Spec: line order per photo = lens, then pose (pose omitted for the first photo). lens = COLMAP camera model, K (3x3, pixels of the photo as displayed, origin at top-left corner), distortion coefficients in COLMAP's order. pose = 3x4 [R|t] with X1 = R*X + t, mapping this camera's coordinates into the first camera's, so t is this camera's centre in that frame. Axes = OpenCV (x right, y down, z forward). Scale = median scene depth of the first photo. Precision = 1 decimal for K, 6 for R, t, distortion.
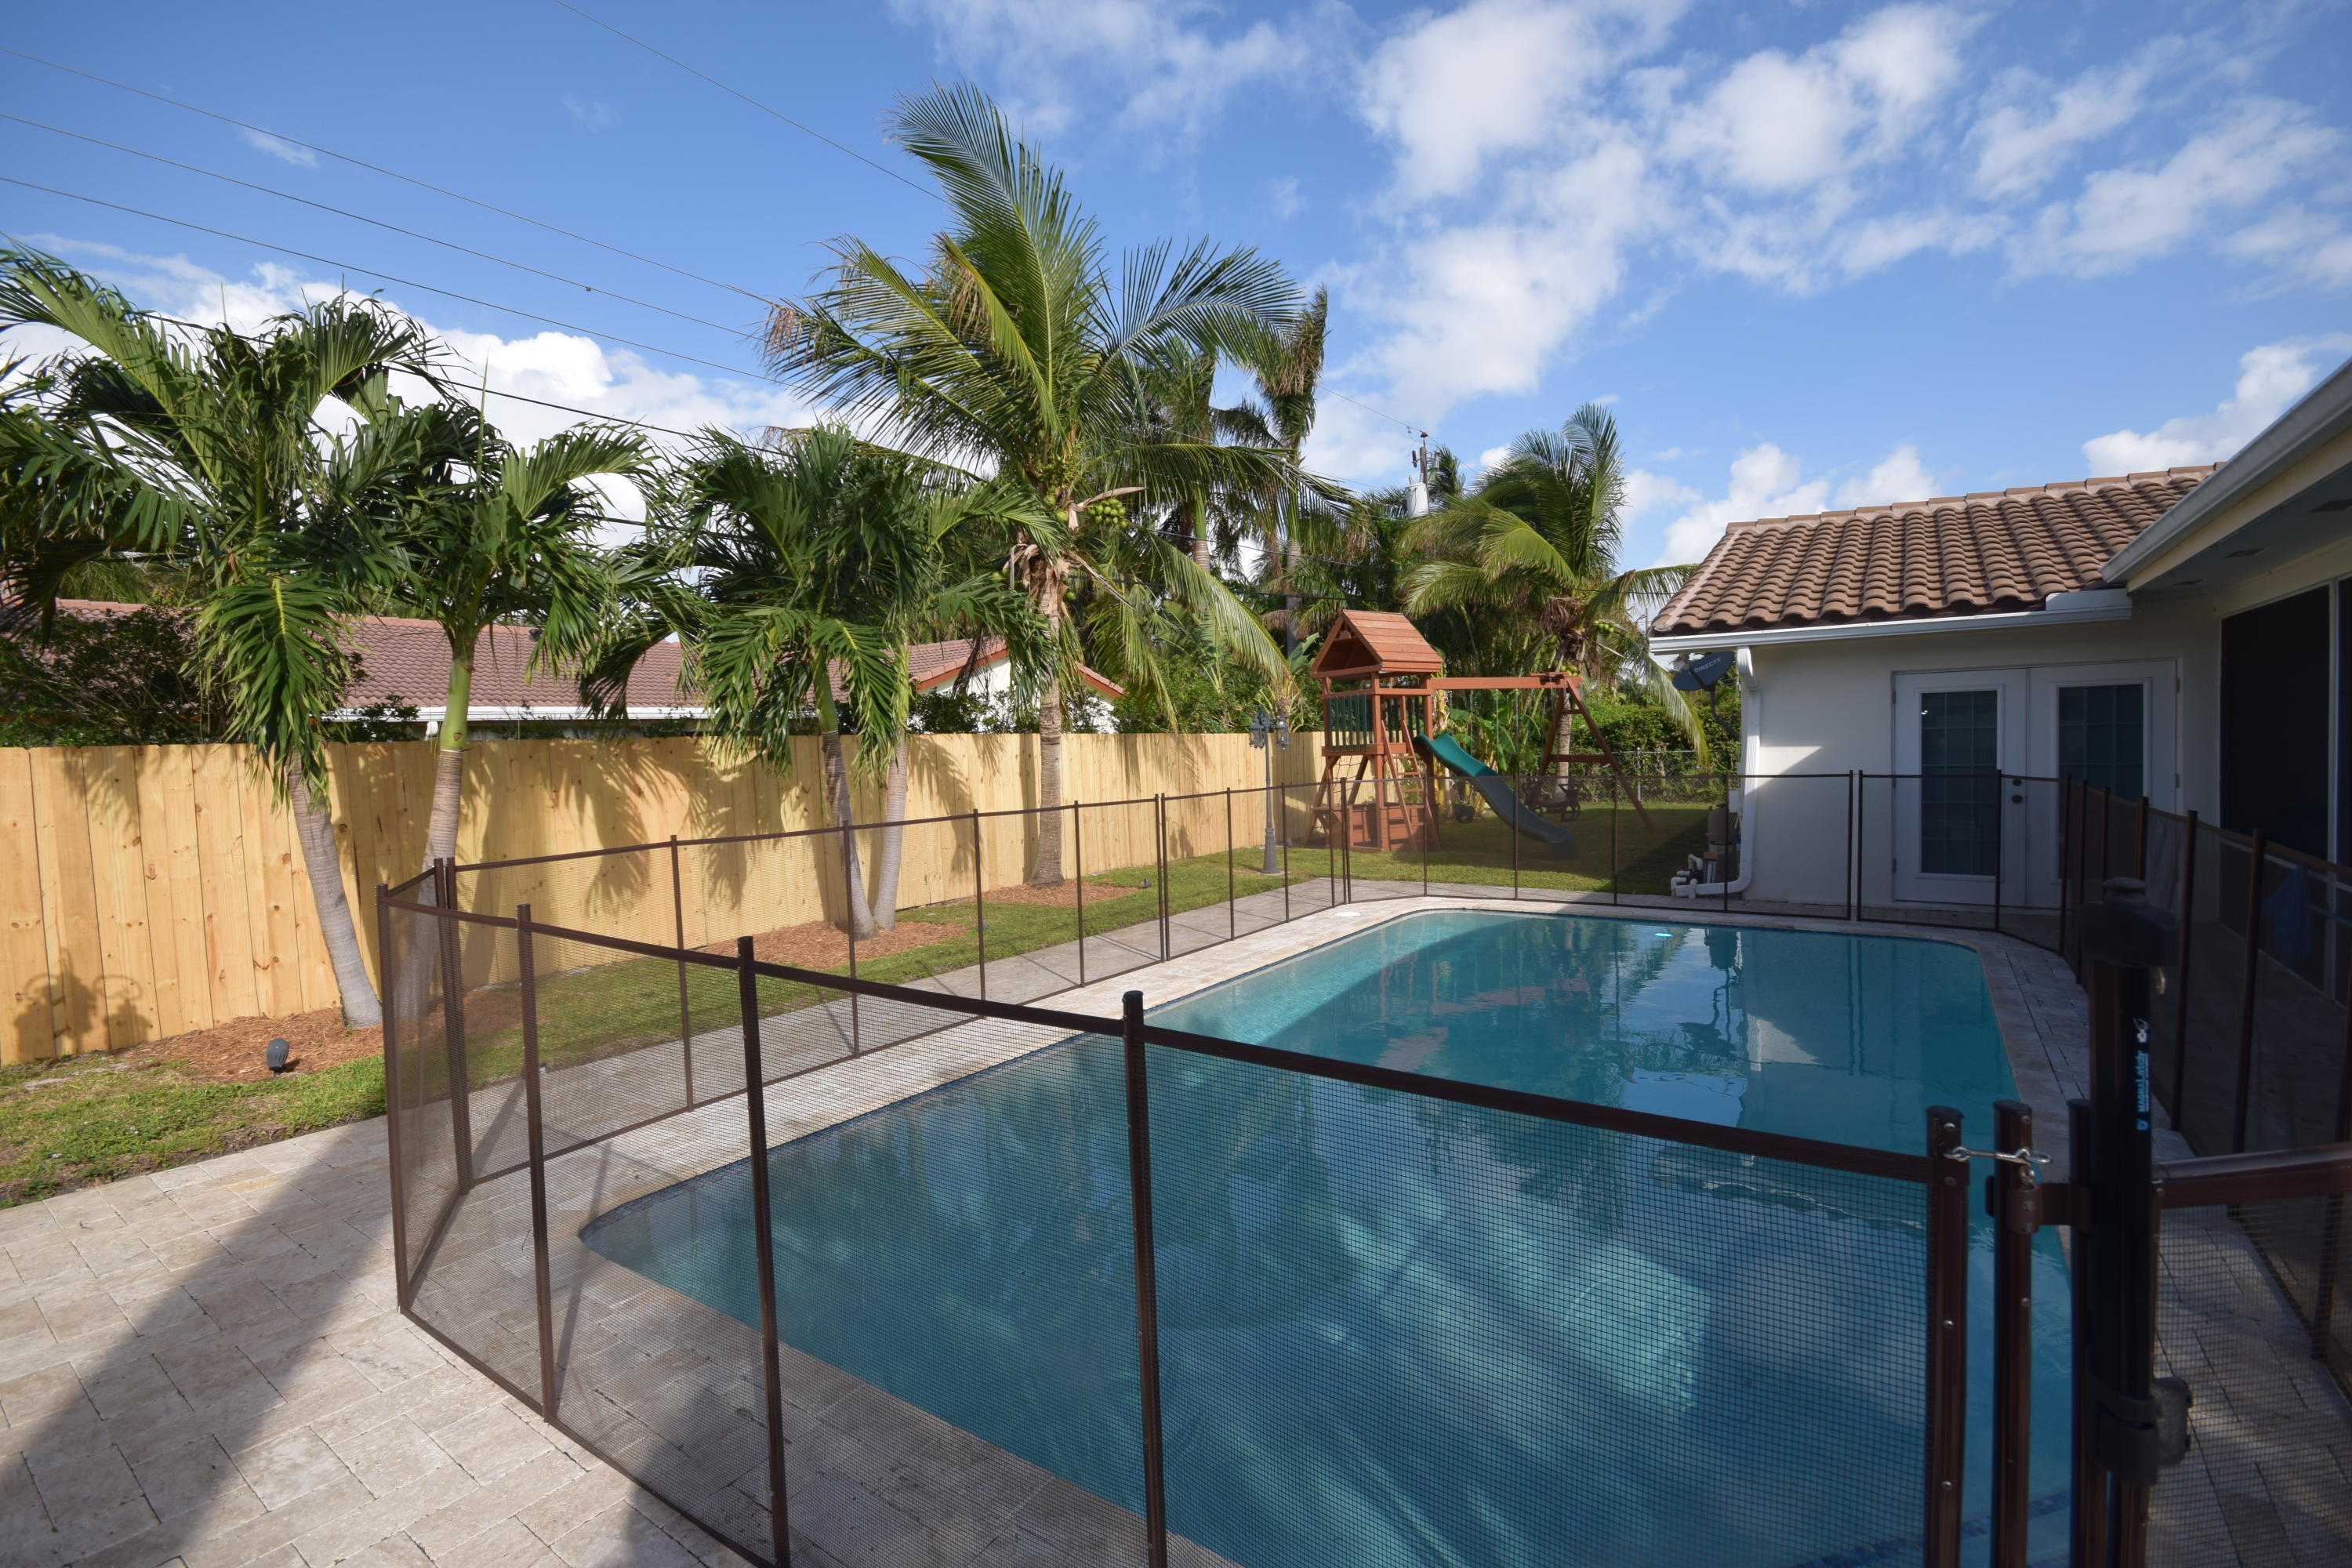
lens RADIAL K [[1033.7, 0, 1180.3], [0, 1033.7, 785.0], [0, 0, 1]] dist [0.014883, -0.014671]
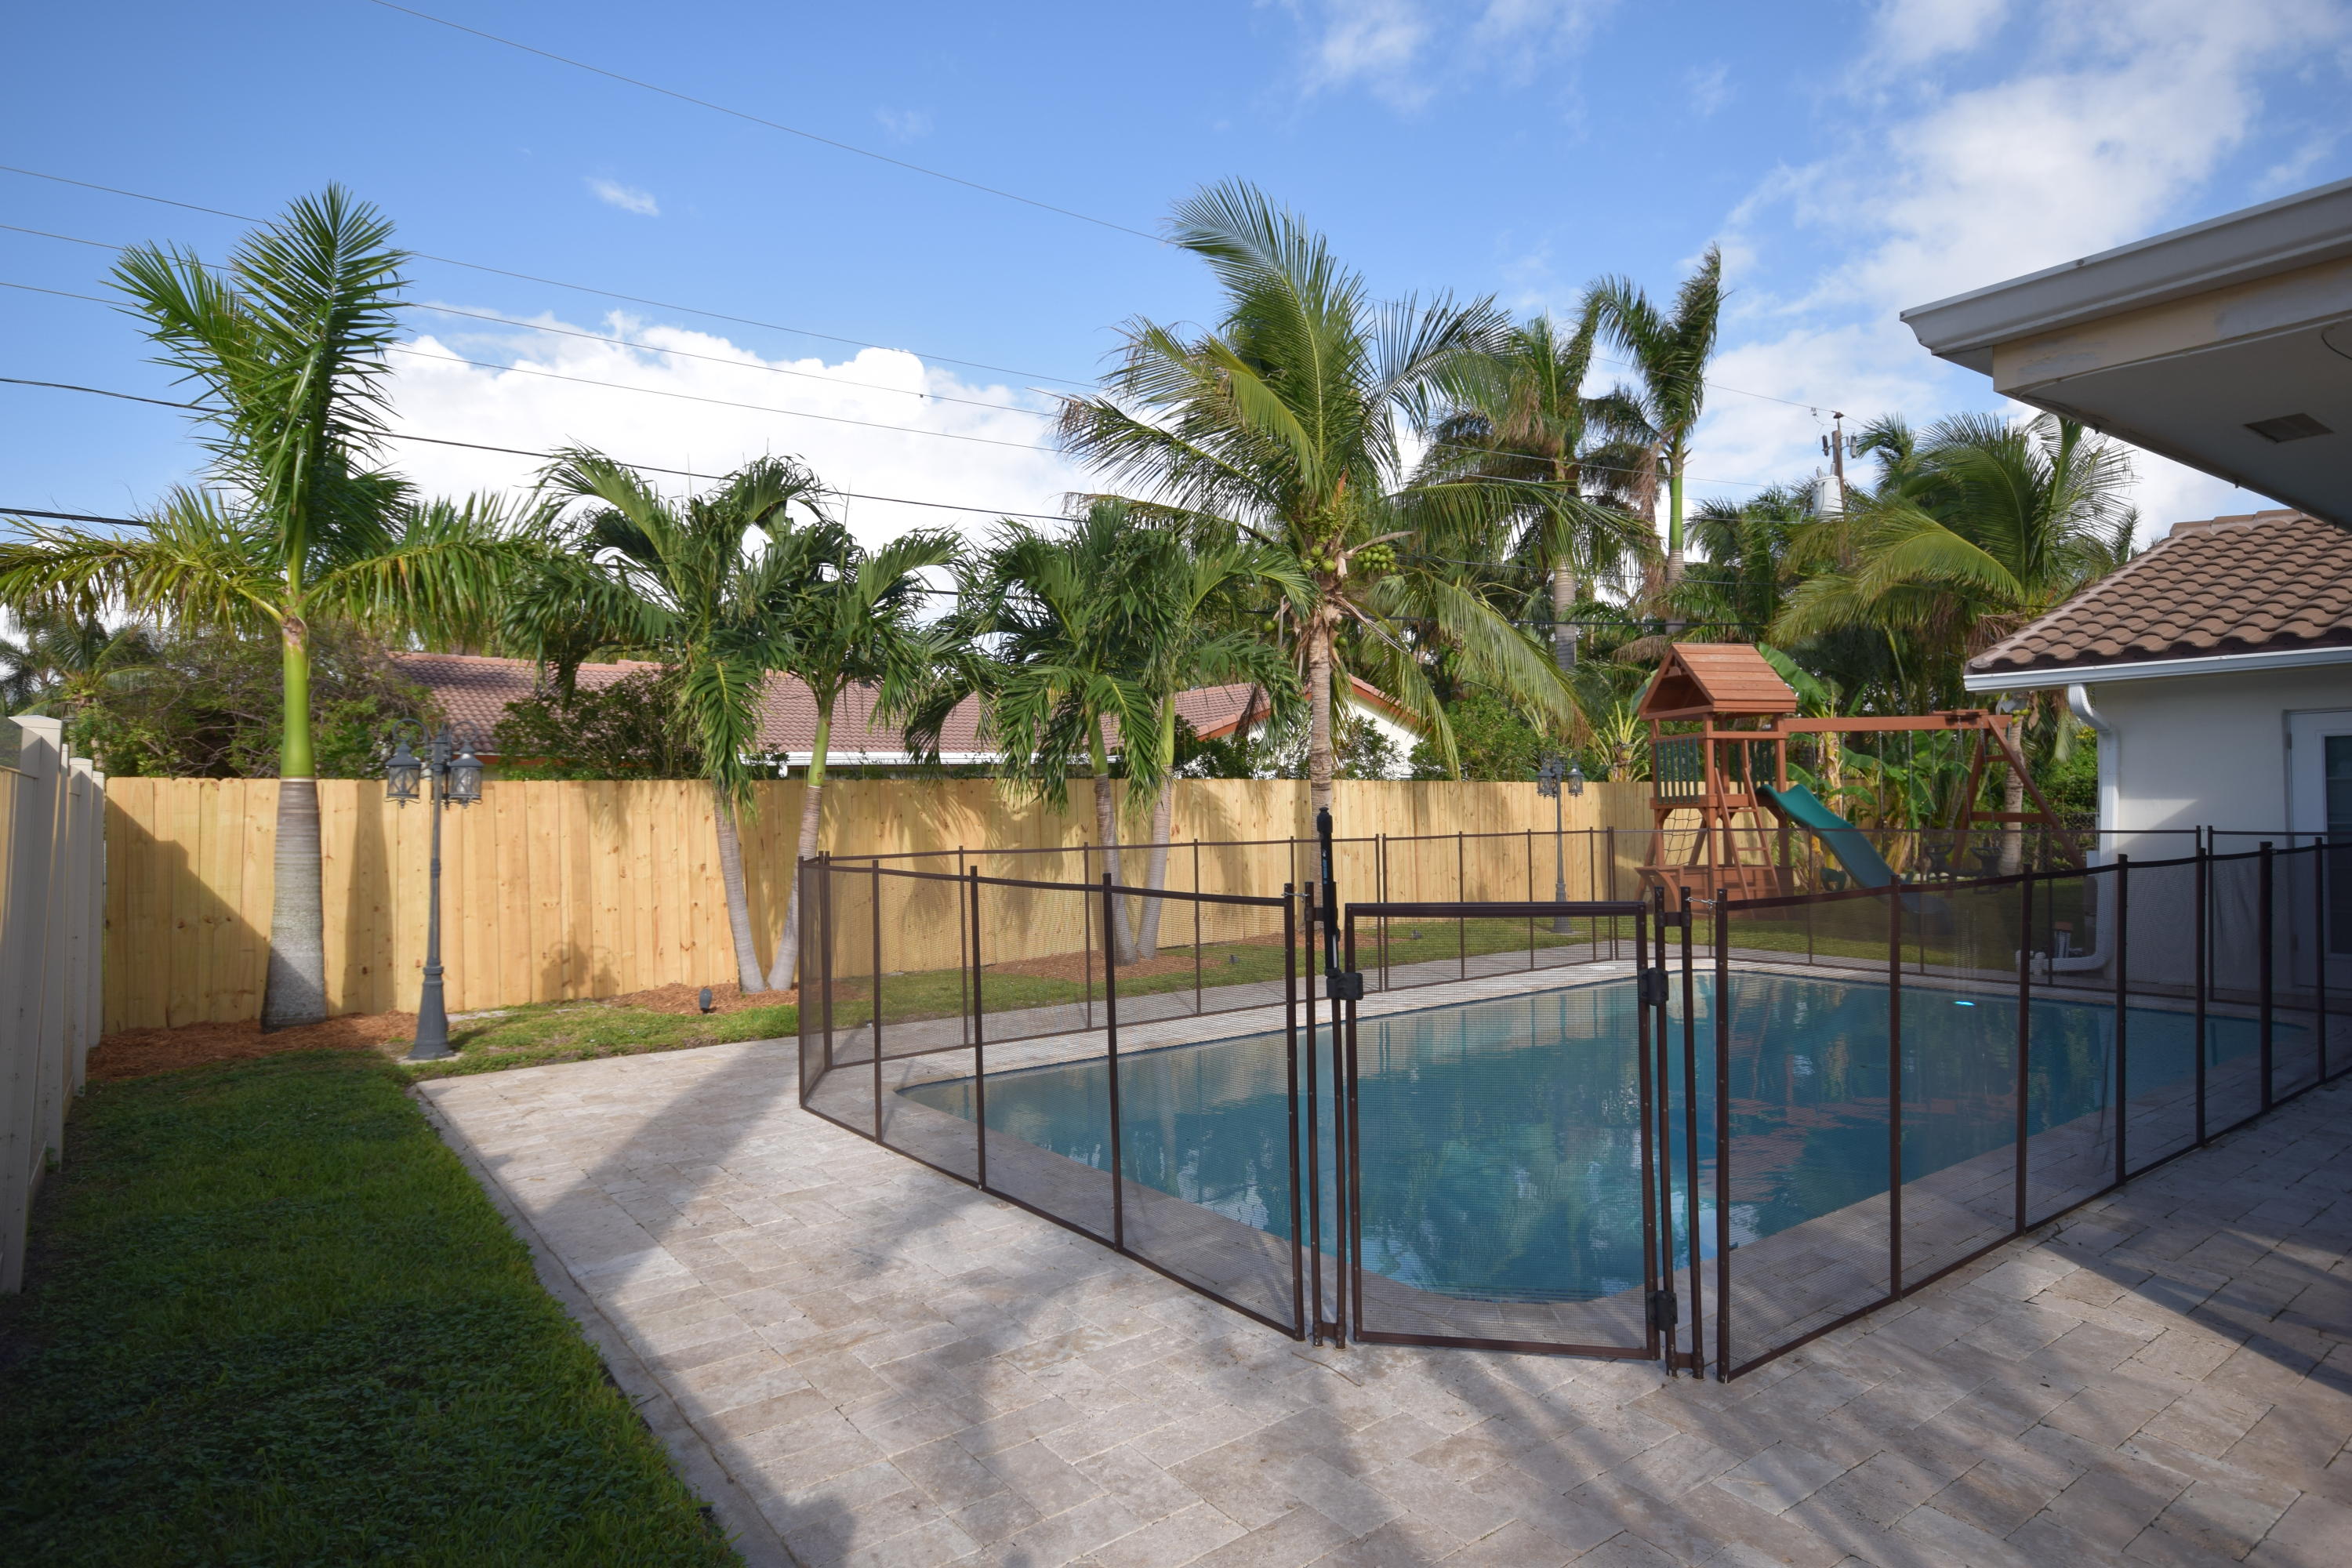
lens RADIAL K [[1322.5, 0, 1163.2], [0, 1322.5, 789.4], [0, 0, 1]] dist [0.000575, 0.000595]
pose [[0.946653, 0.008799, -0.322134, 0.185249], [-0.024108, 0.998760, -0.043563, 0.024499], [0.321351, 0.049005, 0.945691, -0.325017]]
